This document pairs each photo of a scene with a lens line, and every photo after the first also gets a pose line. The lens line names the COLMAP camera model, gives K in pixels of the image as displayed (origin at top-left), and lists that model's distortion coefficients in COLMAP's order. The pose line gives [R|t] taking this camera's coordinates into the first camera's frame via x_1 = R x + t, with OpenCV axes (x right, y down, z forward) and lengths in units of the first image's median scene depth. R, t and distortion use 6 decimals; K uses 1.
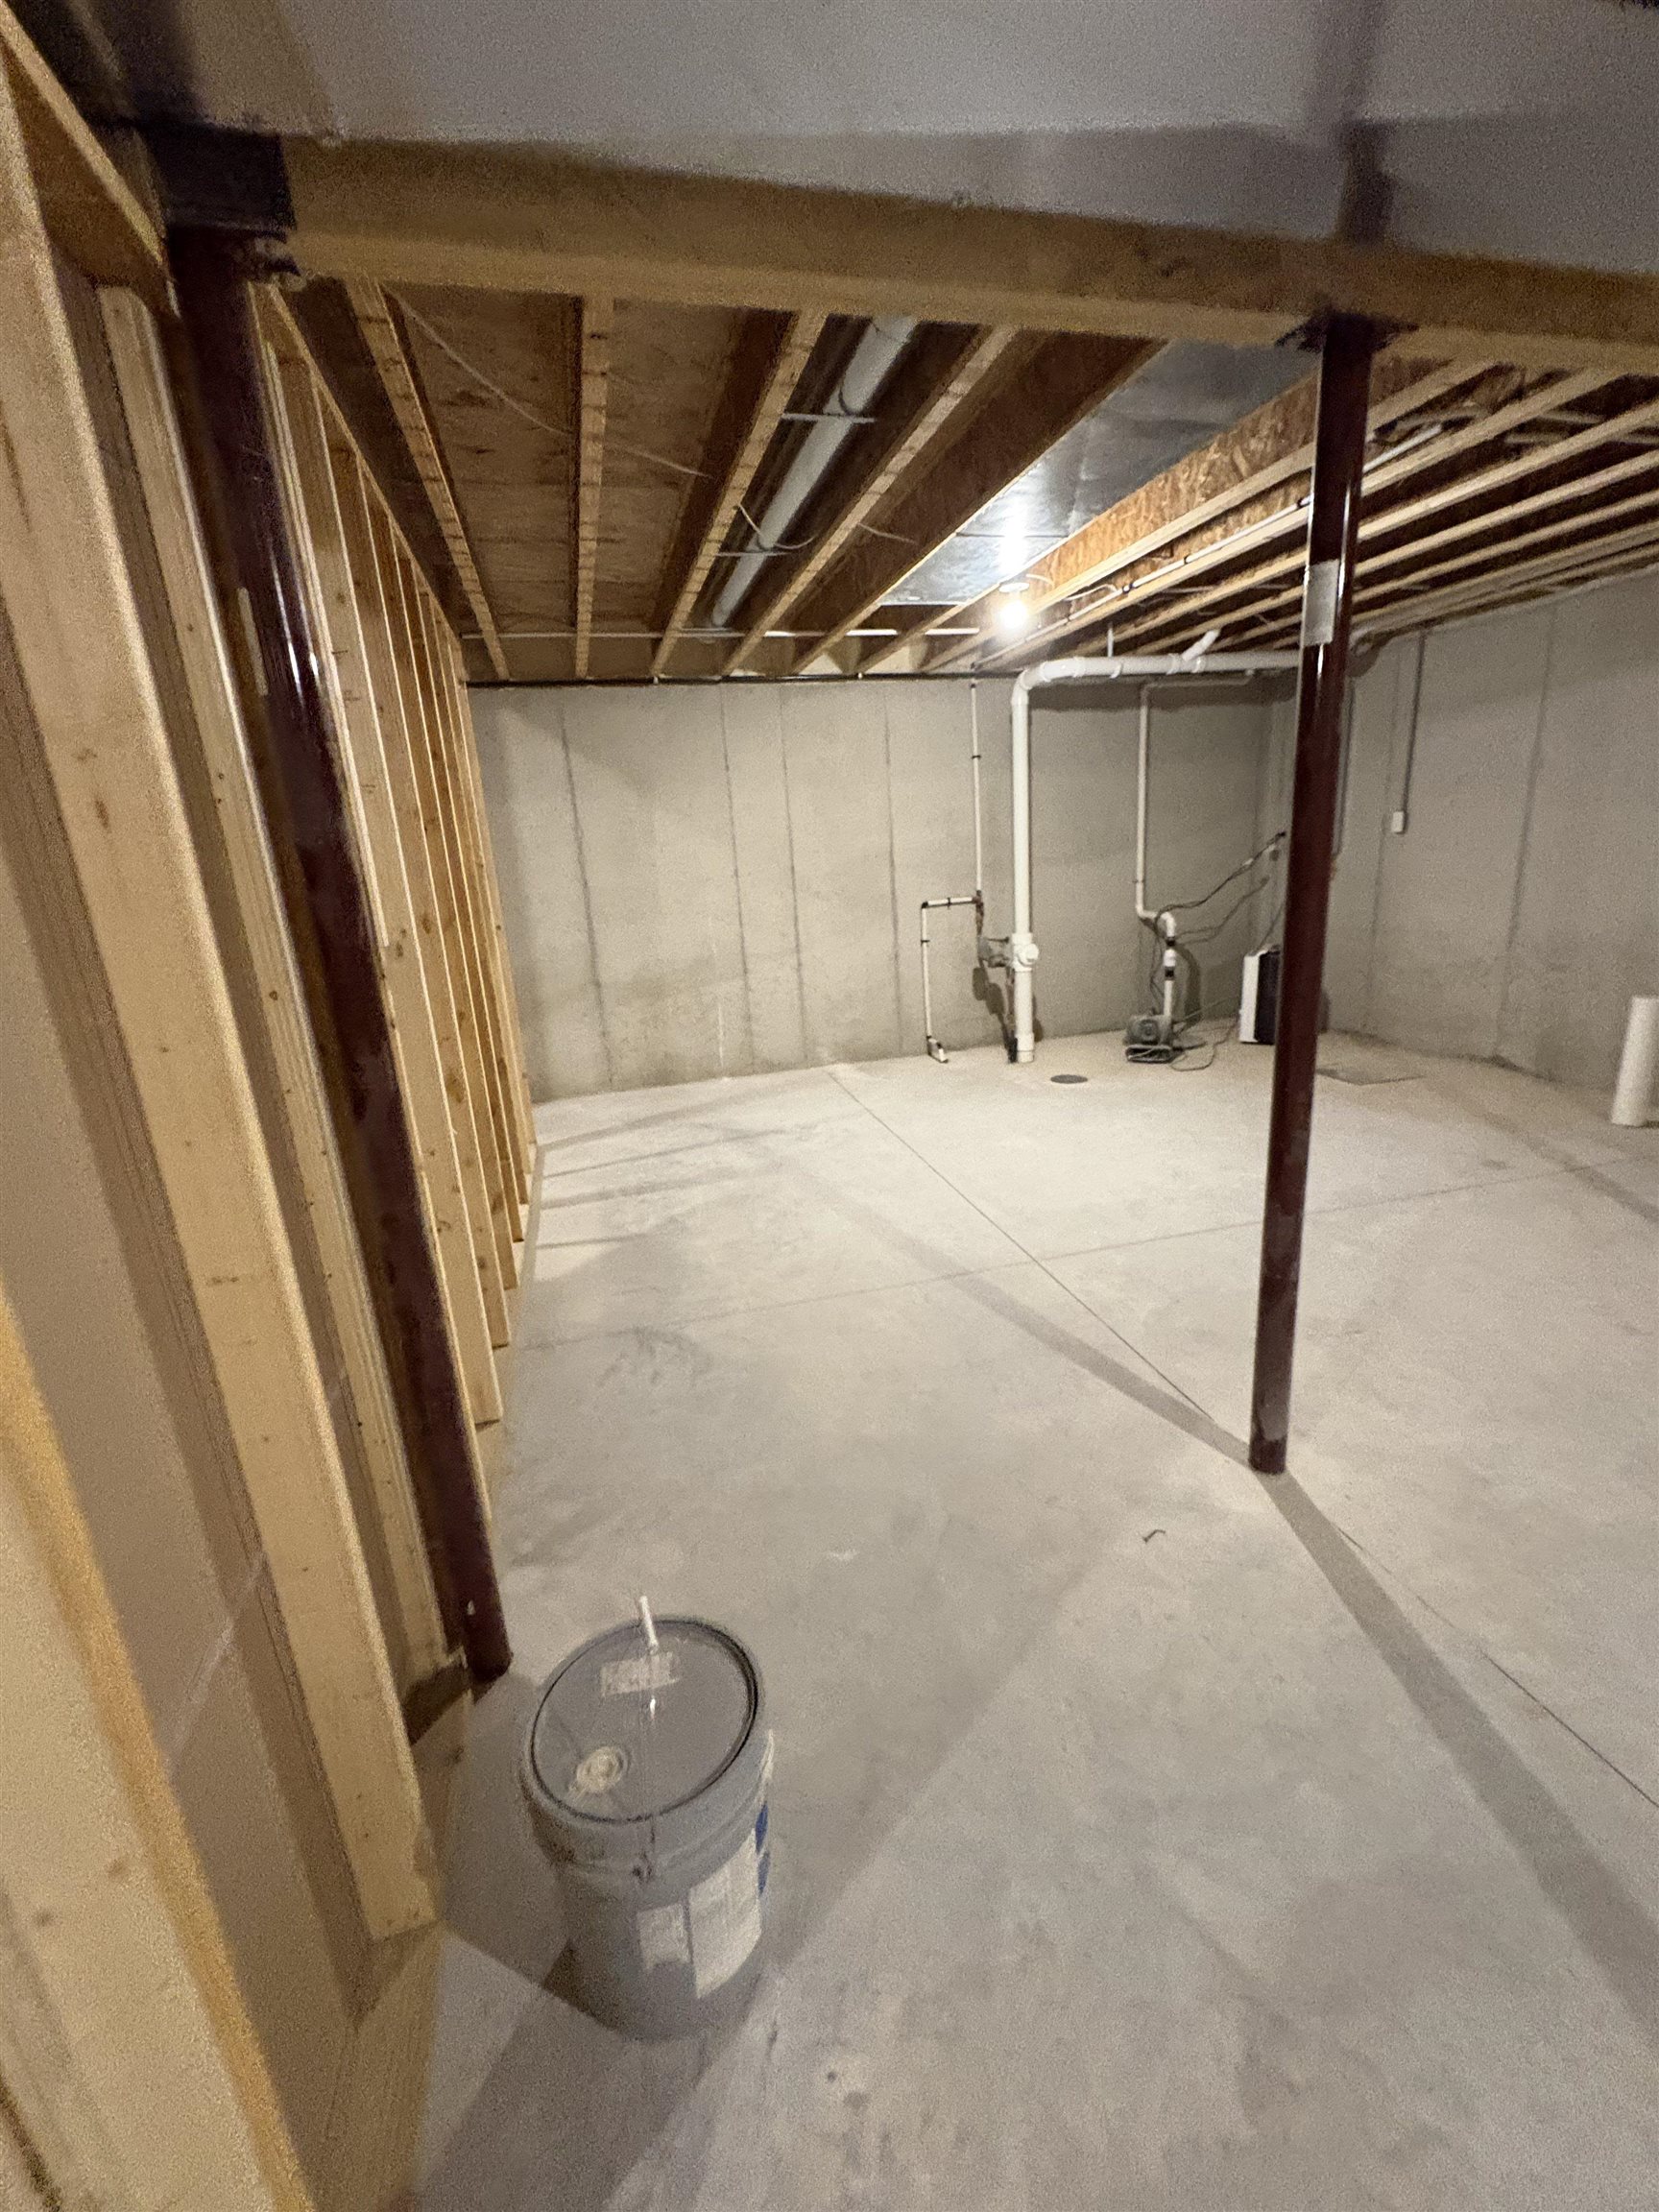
lens RADIAL K [[927.9, 0, 827.6], [0, 927.9, 1103.2], [0, 0, 1]] dist [0.001154, 0.000468]
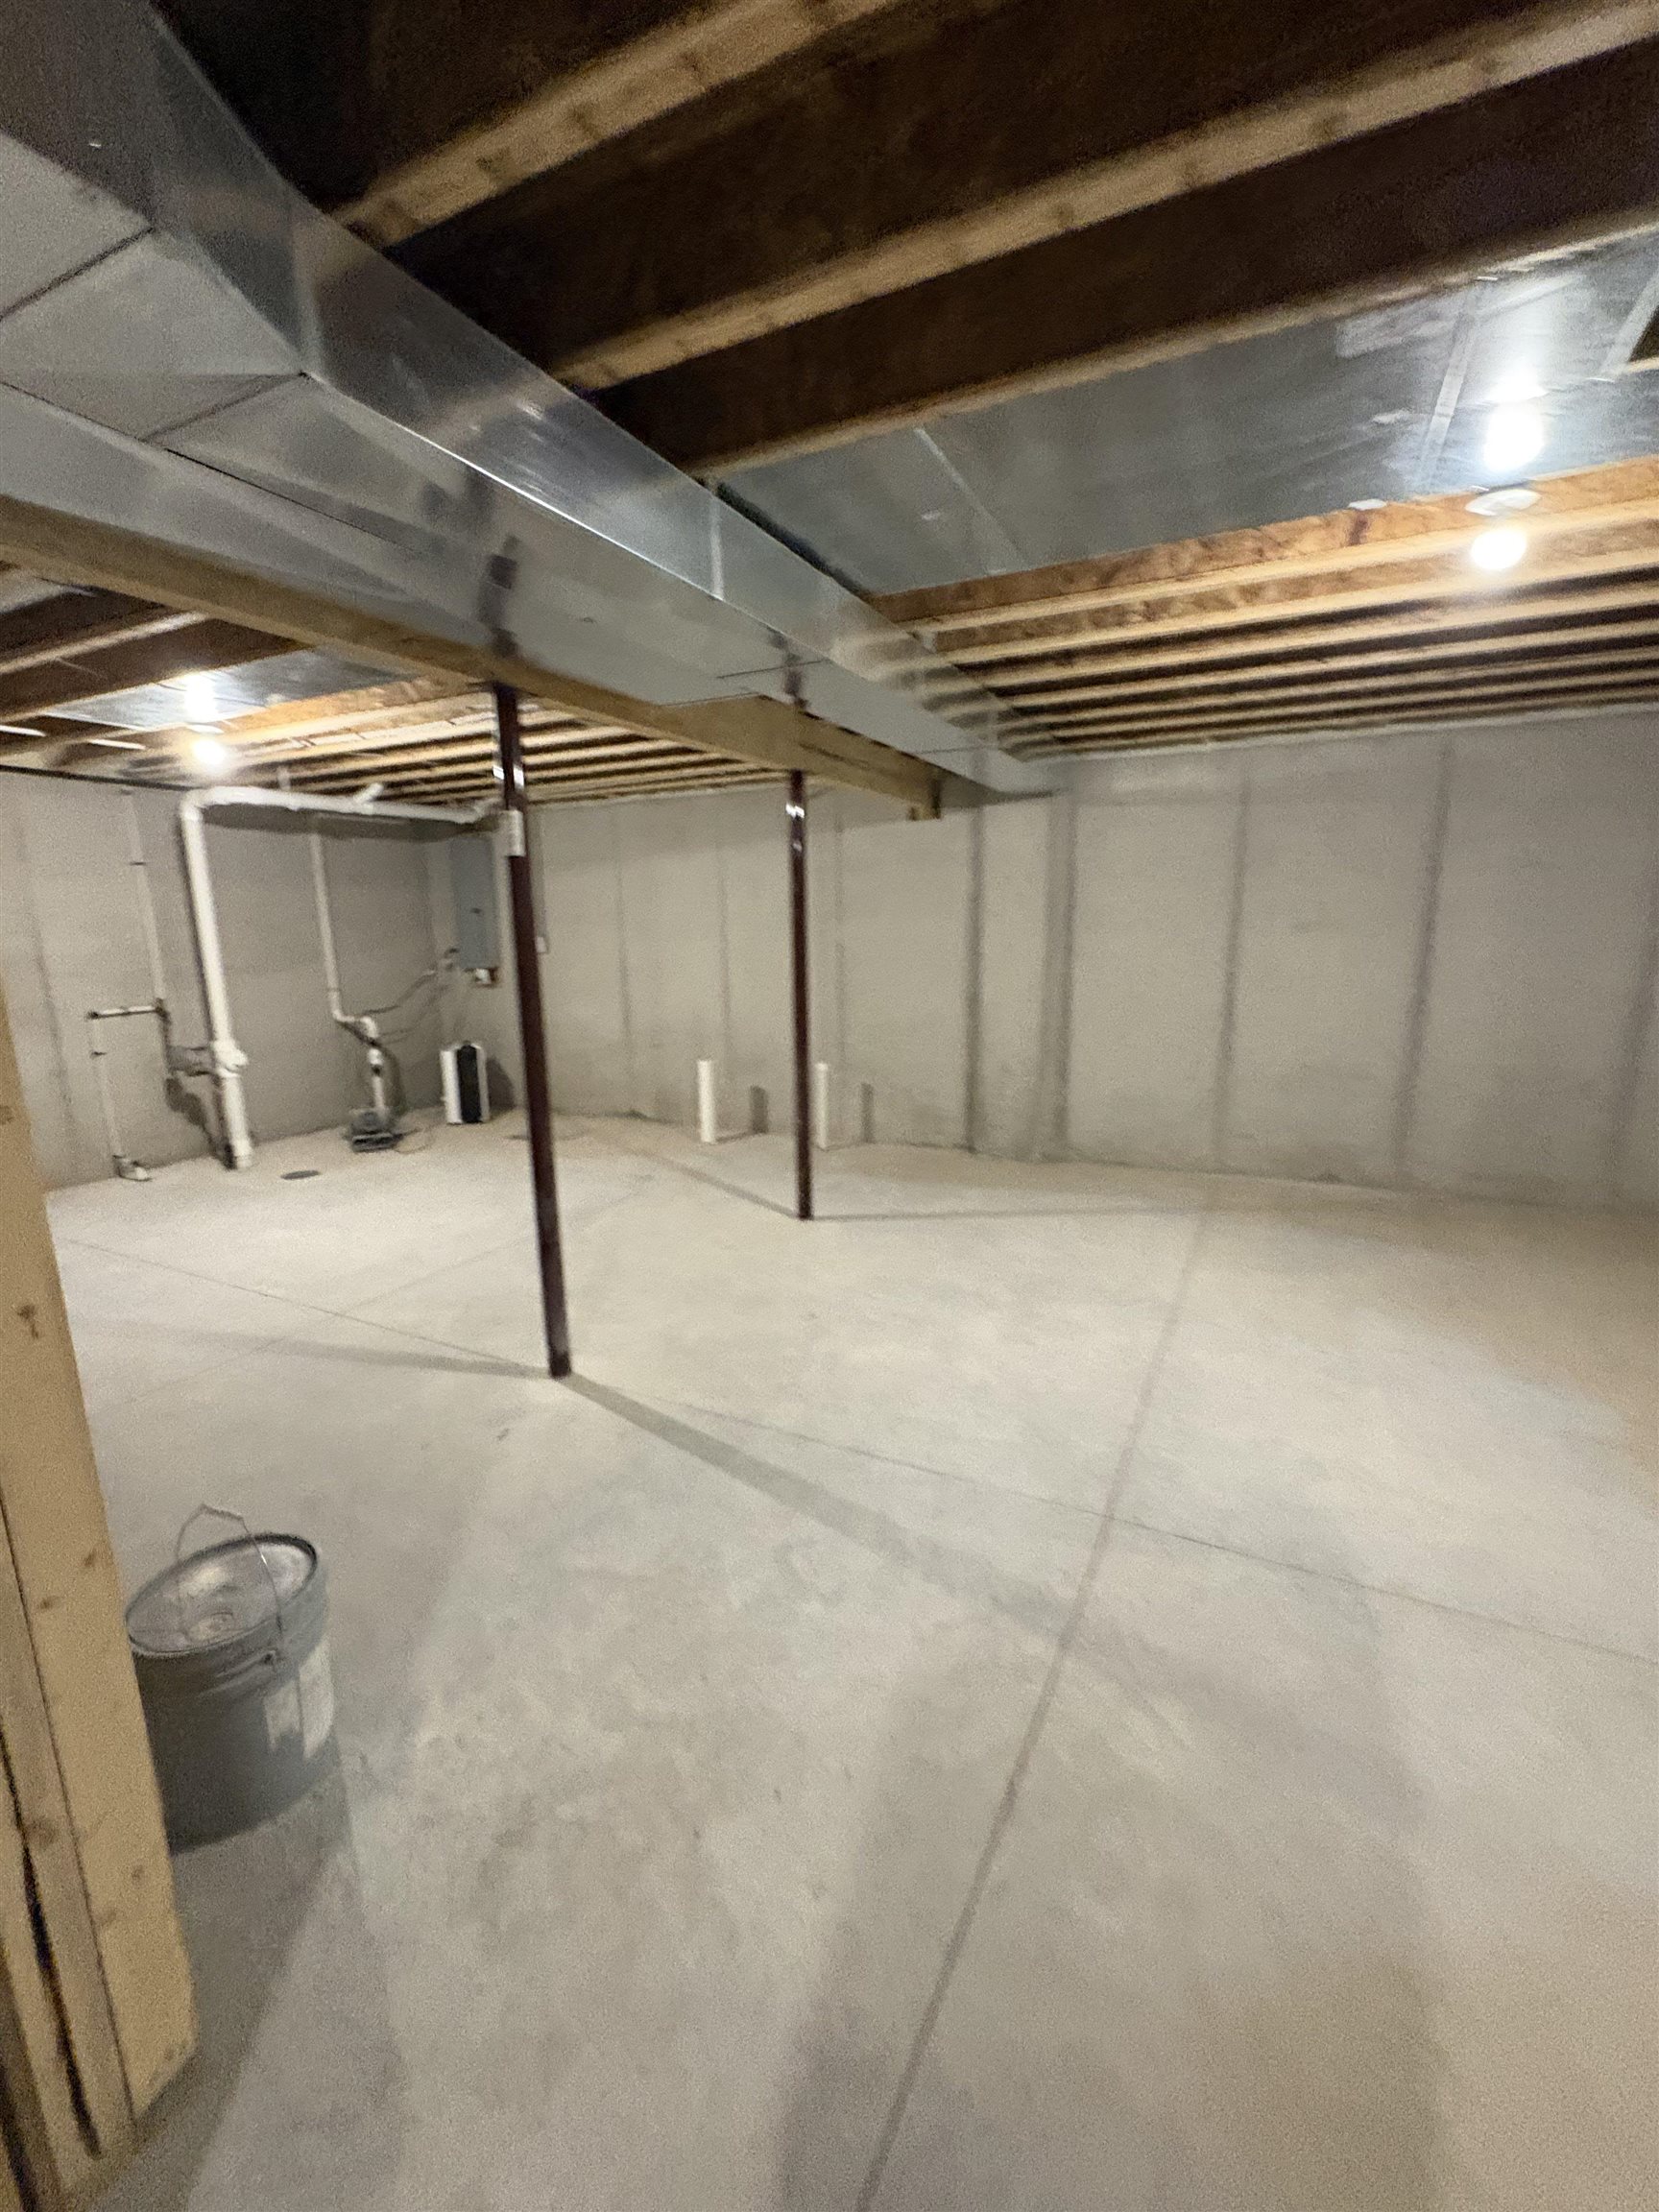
lens RADIAL K [[927.9, 0, 827.6], [0, 927.9, 1103.2], [0, 0, 1]] dist [0.001154, 0.000468]
pose [[0.661101, -0.095076, 0.744249, -0.113473], [0.176179, 0.983876, -0.030809, 0.029784], [-0.729320, 0.151489, 0.667191, -0.136758]]
